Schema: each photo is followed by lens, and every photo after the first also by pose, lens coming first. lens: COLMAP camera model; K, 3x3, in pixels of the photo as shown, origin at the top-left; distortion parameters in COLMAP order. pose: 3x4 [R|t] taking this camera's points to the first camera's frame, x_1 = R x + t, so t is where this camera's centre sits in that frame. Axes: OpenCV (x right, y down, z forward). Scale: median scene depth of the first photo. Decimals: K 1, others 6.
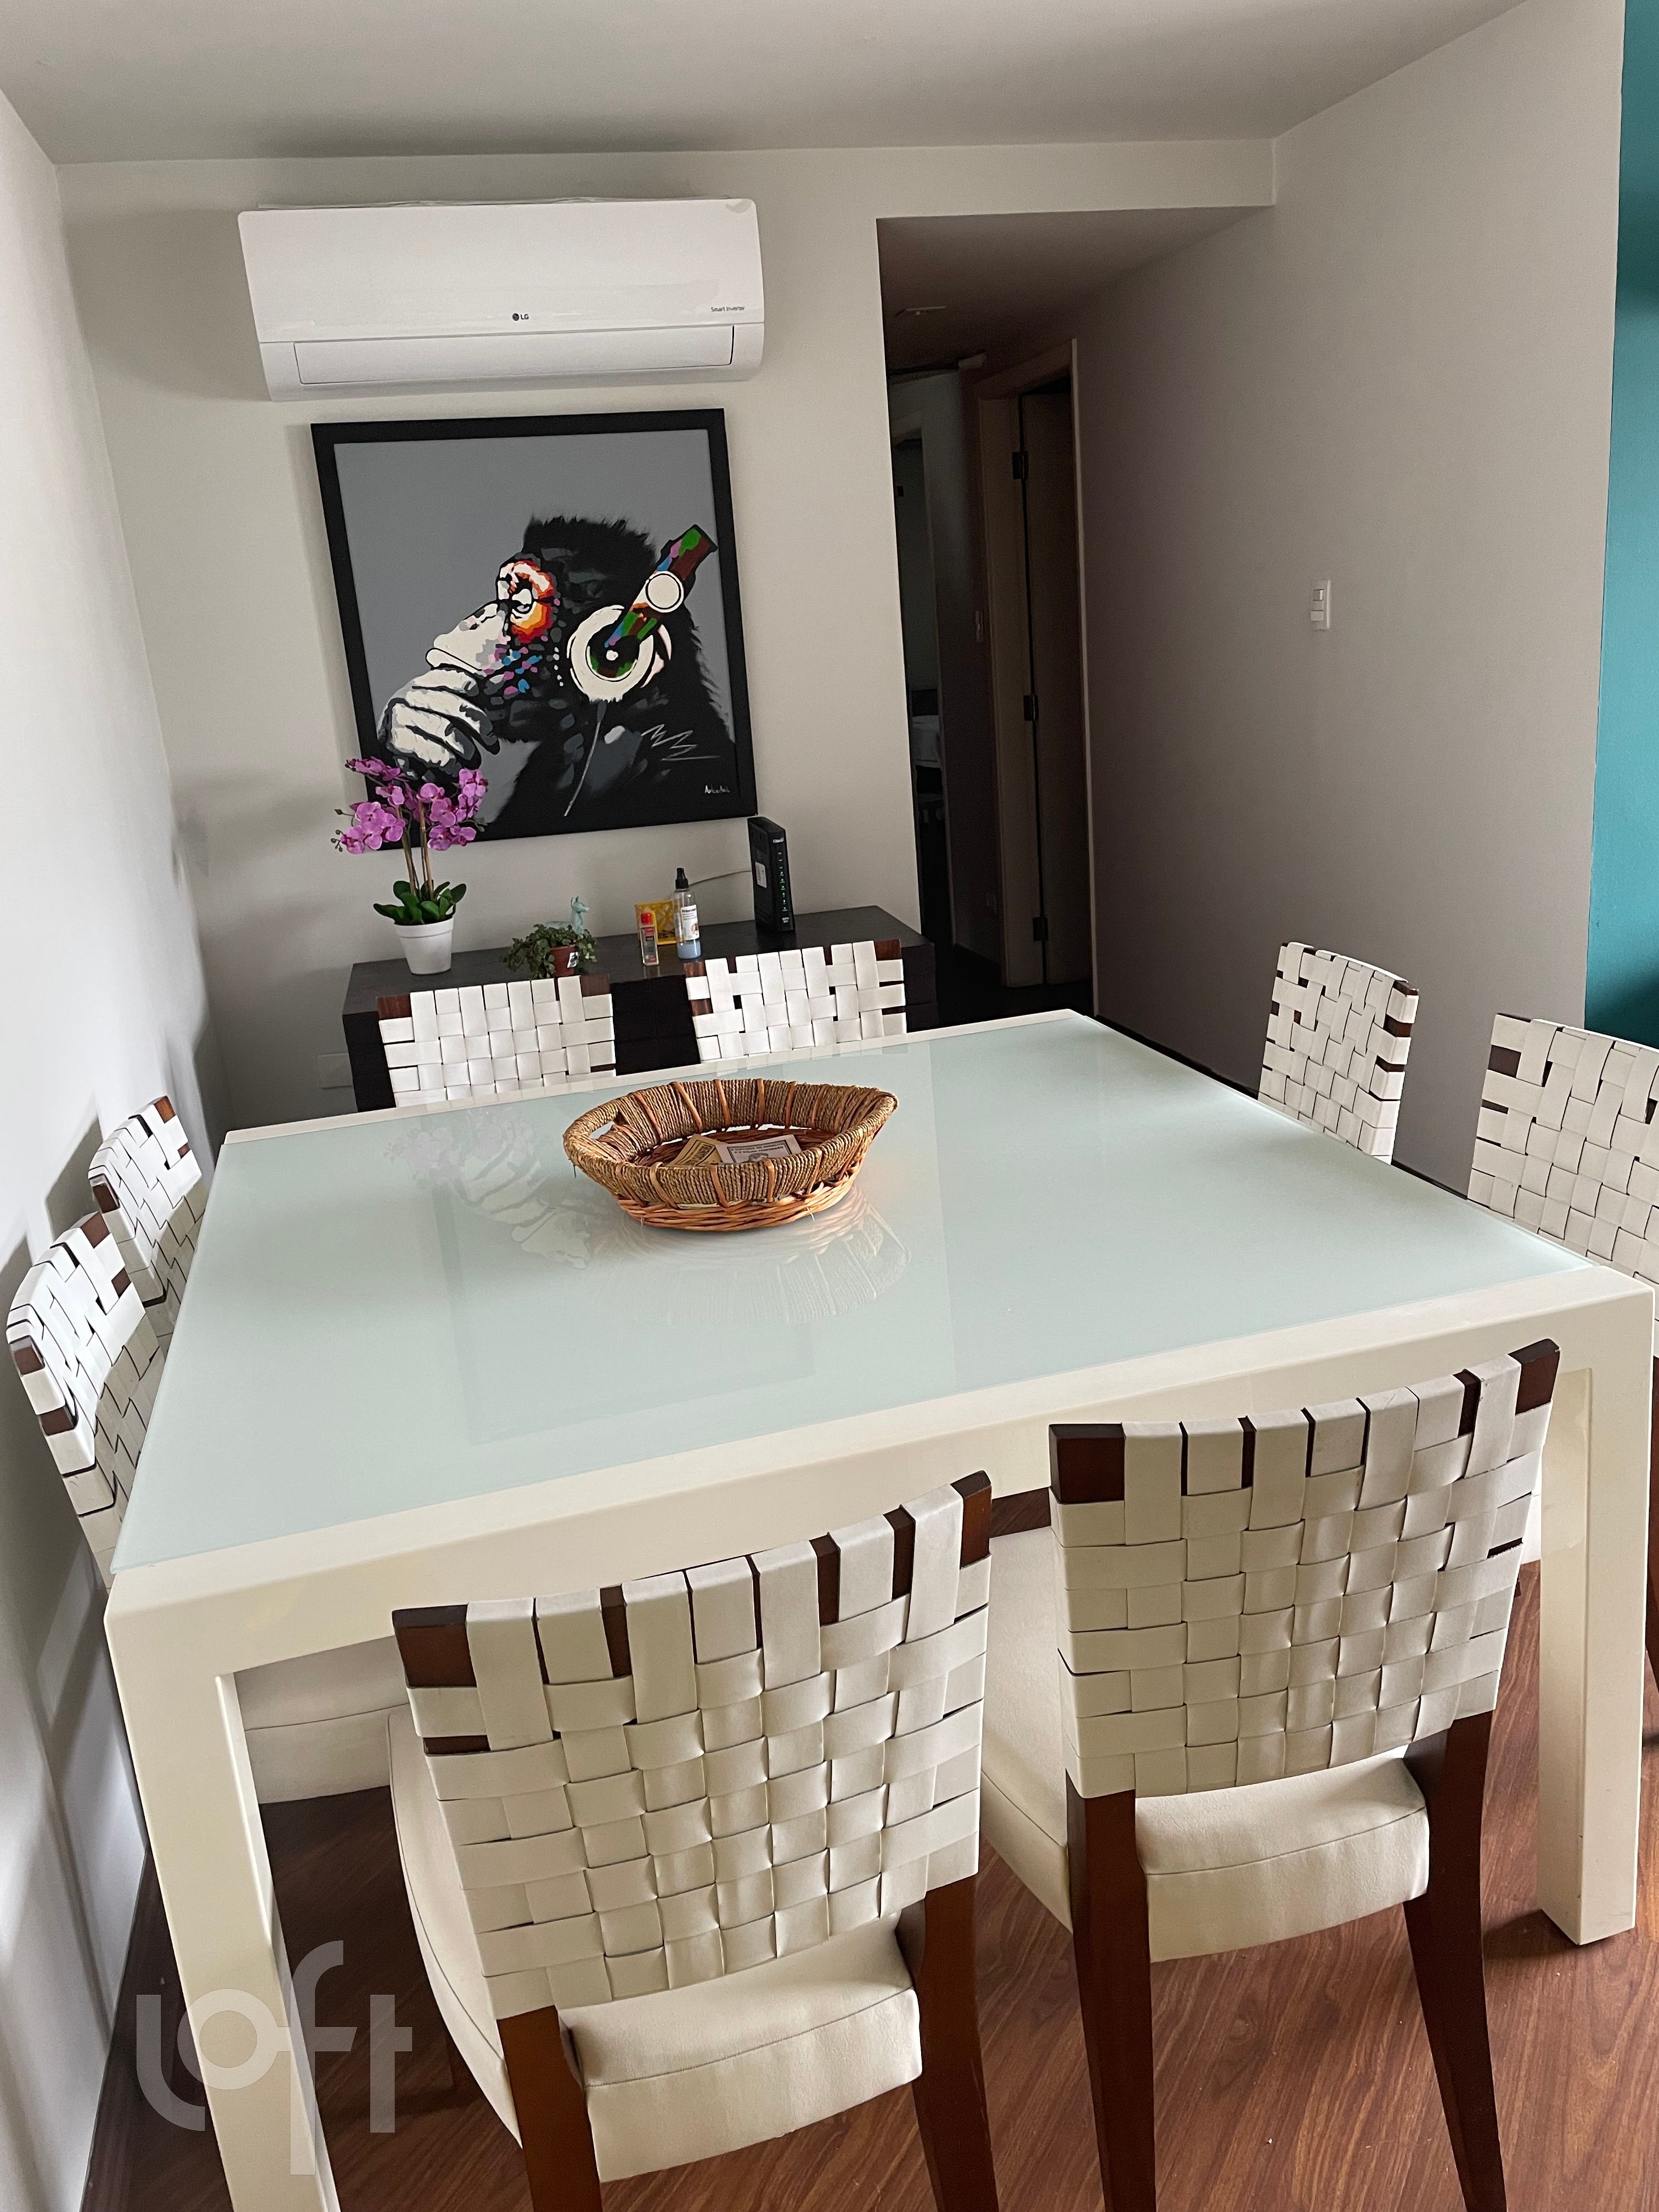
lens RADIAL K [[1637.7, 0, 836.4], [0, 1637.7, 1099.3], [0, 0, 1]] dist [0.074896, -0.093750]
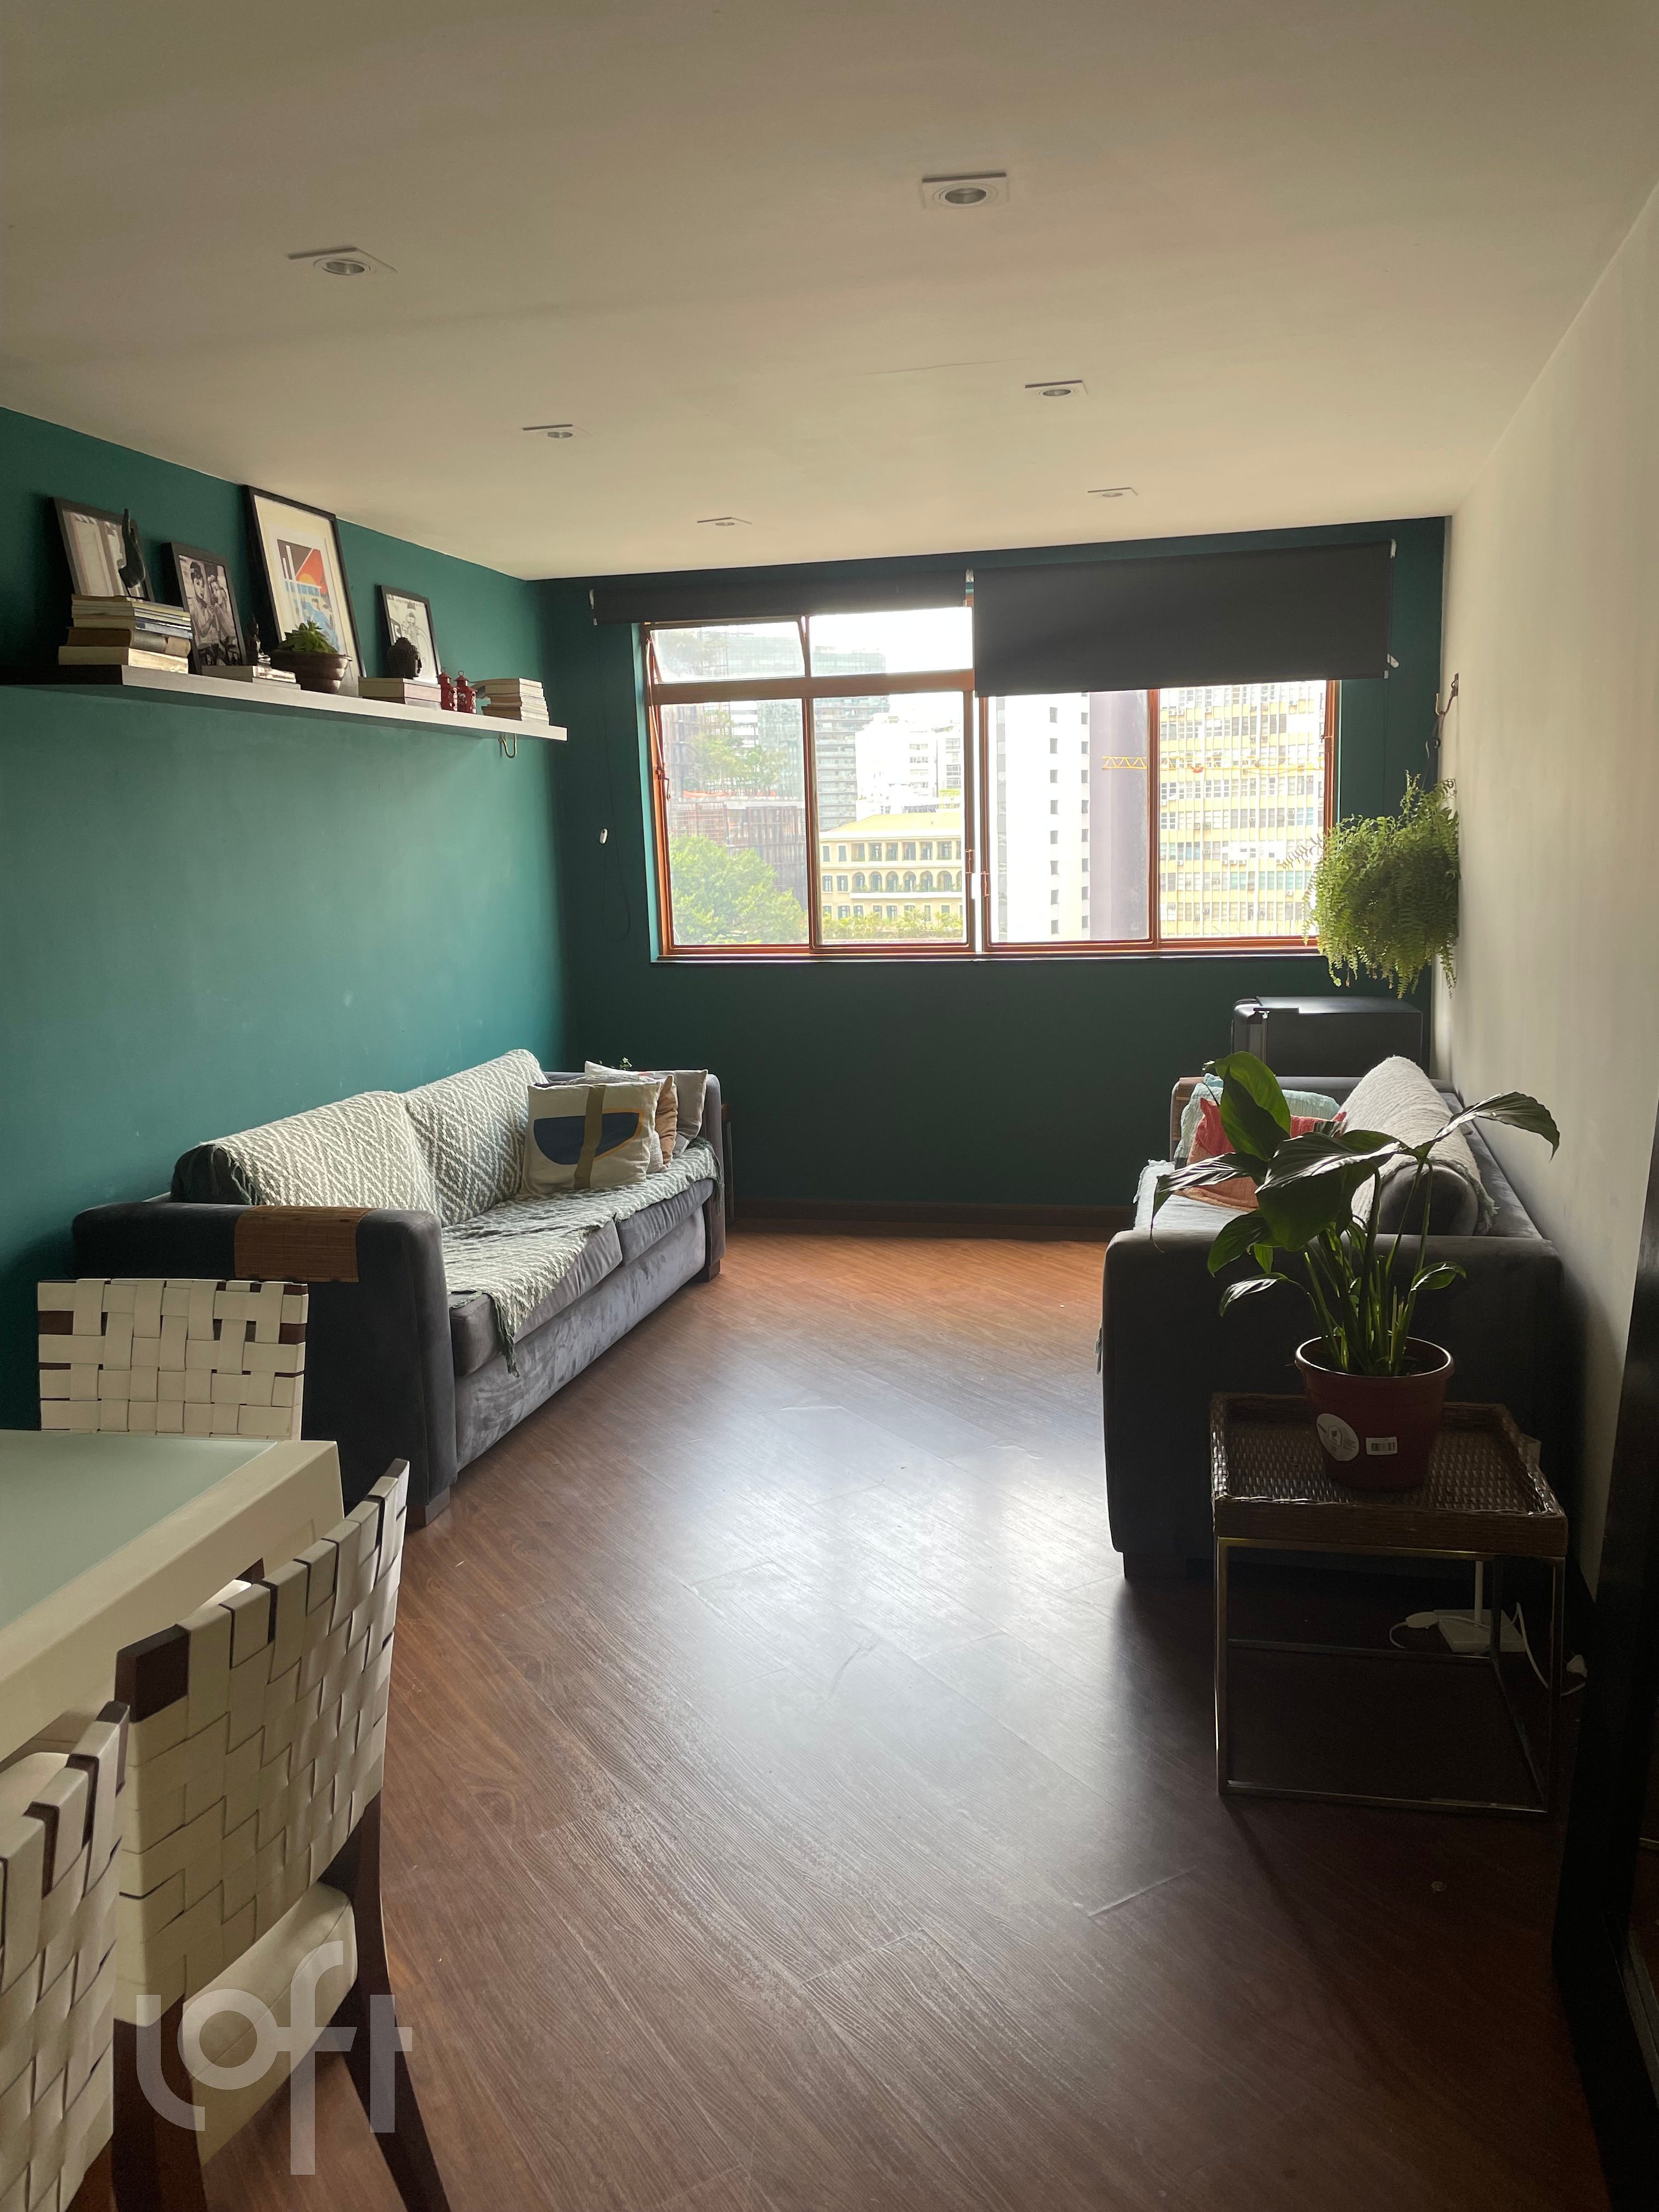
lens RADIAL K [[1637.7, 0, 836.4], [0, 1637.7, 1099.3], [0, 0, 1]] dist [0.074896, -0.093750]
pose [[0.493181, -0.084238, 0.865839, -0.462692], [0.238742, 0.970192, -0.041596, 0.004007], [-0.836526, 0.227226, 0.498591, -0.014076]]
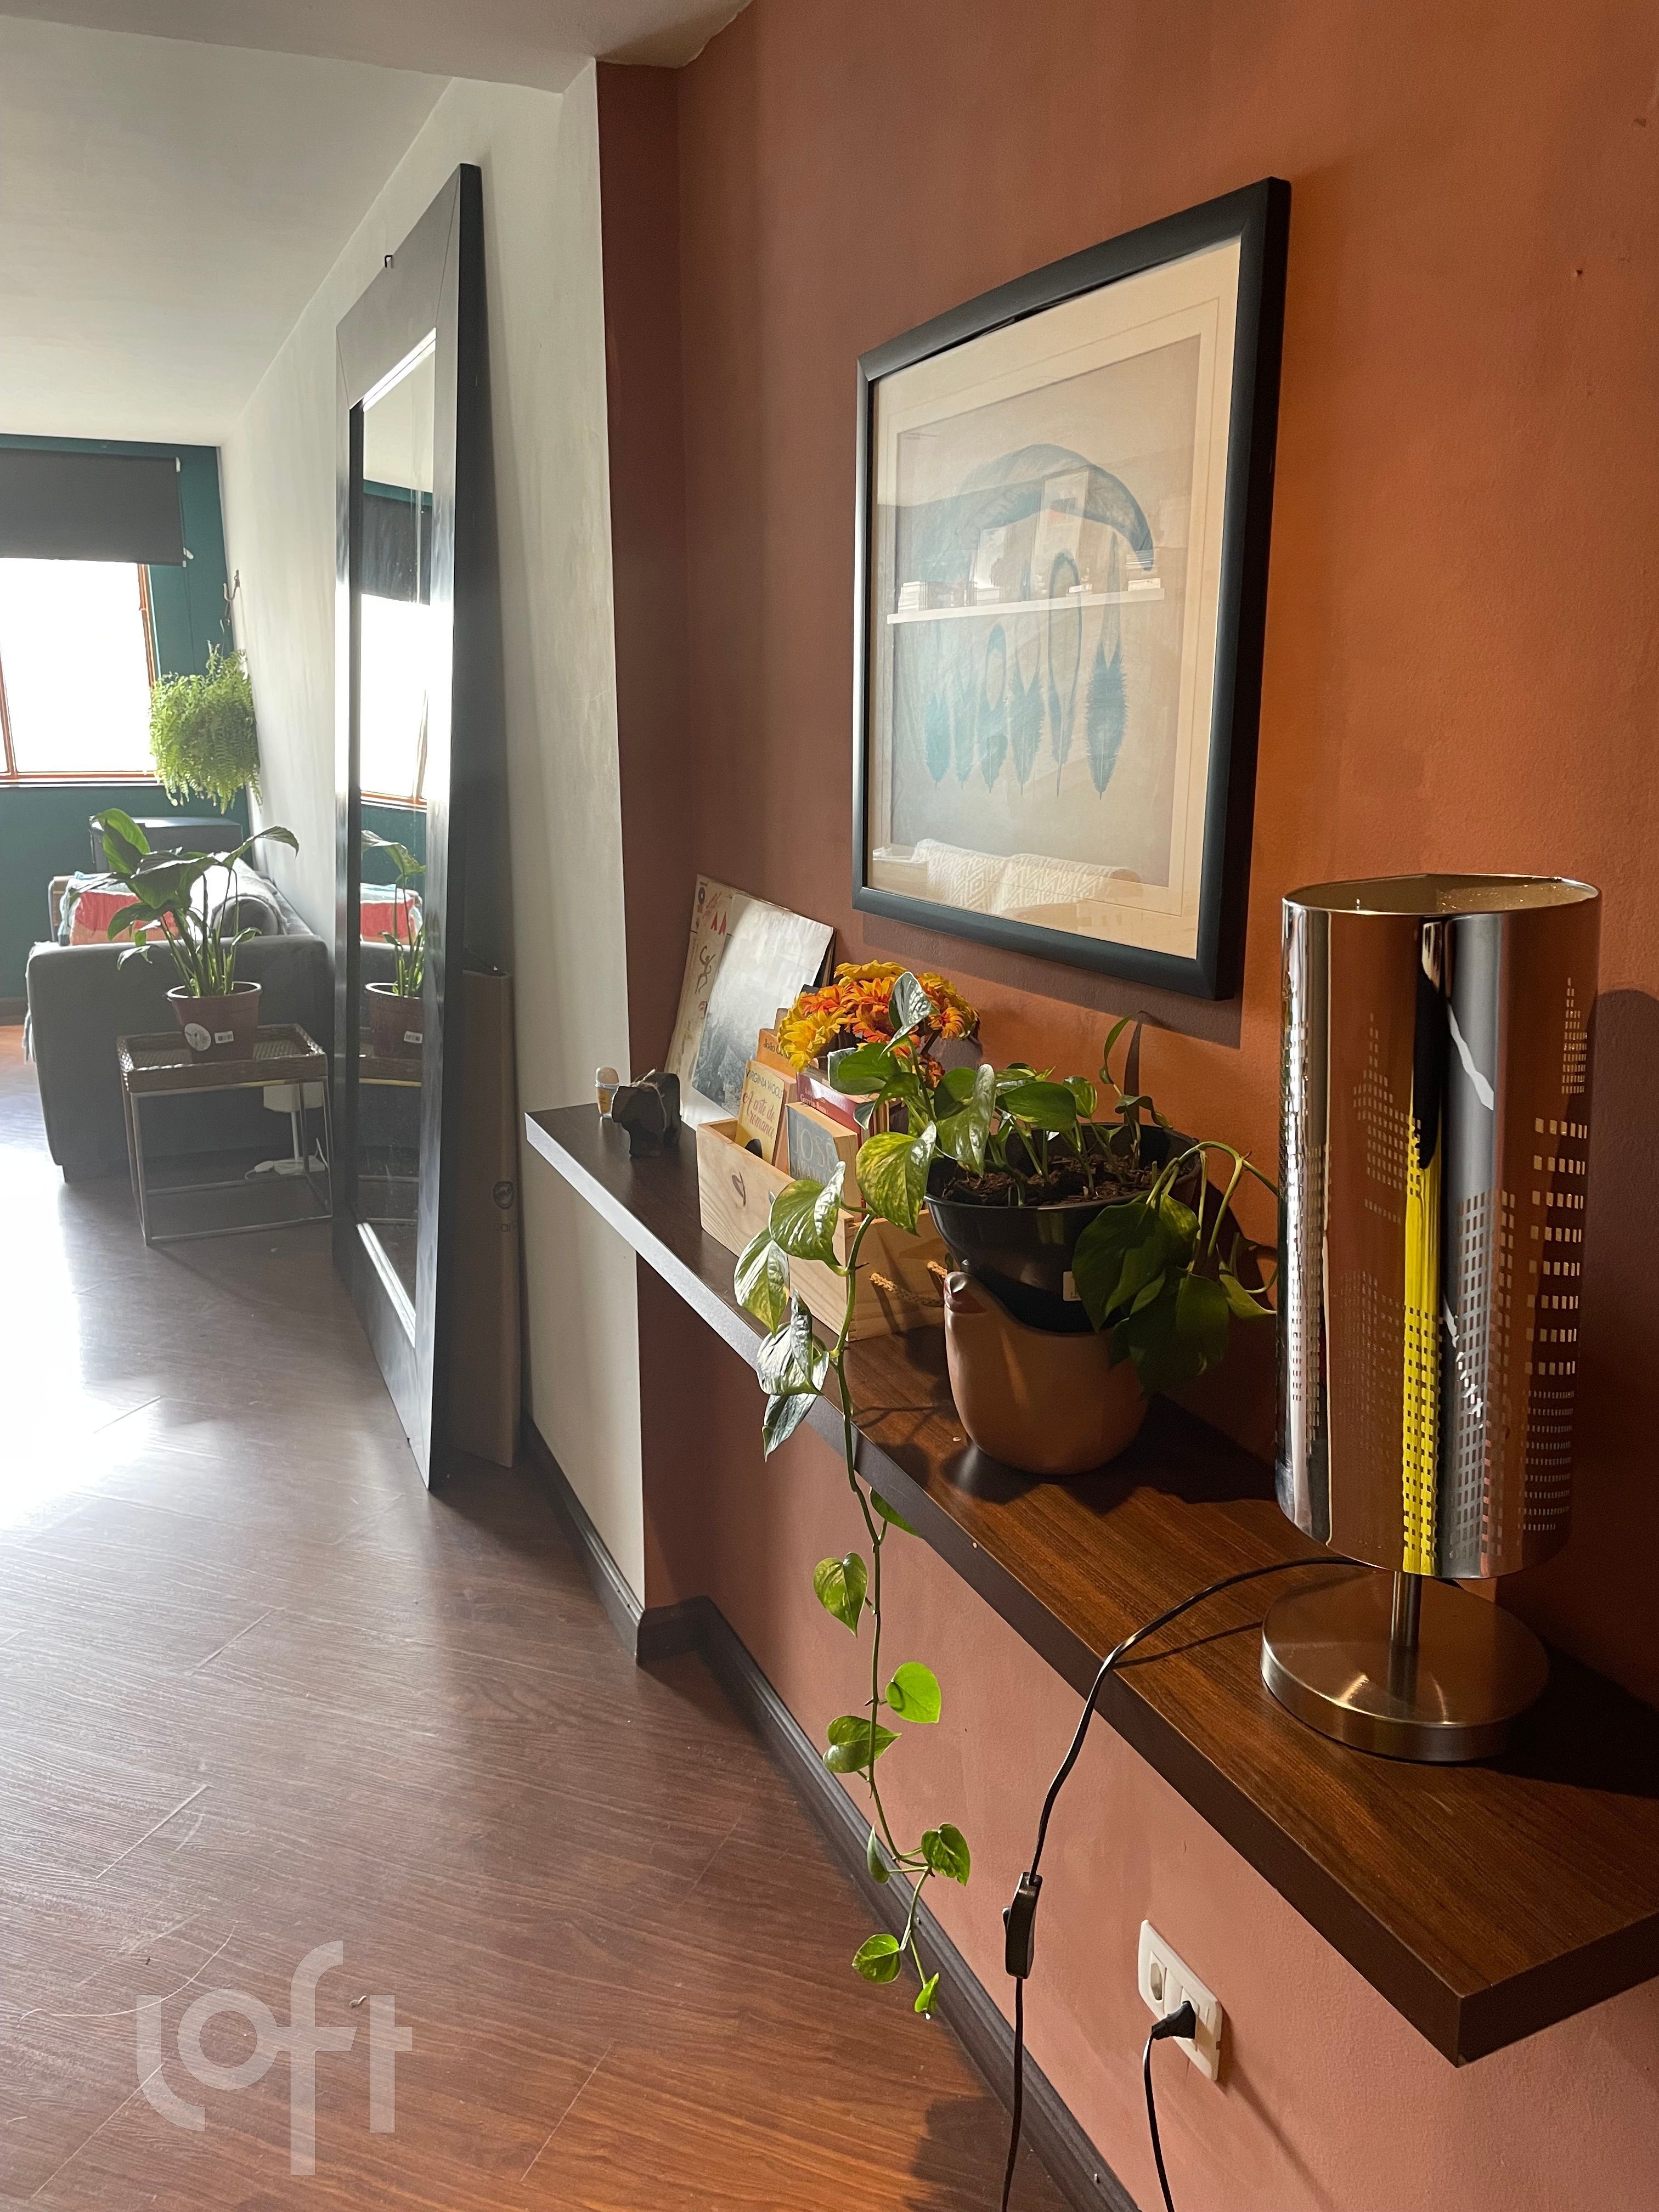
lens RADIAL K [[1637.7, 0, 836.4], [0, 1637.7, 1099.3], [0, 0, 1]] dist [0.074896, -0.093750]
pose [[-0.150865, -0.168780, 0.974040, -1.190220], [0.280817, 0.937409, 0.205927, 0.119521], [-0.947830, 0.304594, -0.094026, -0.158658]]
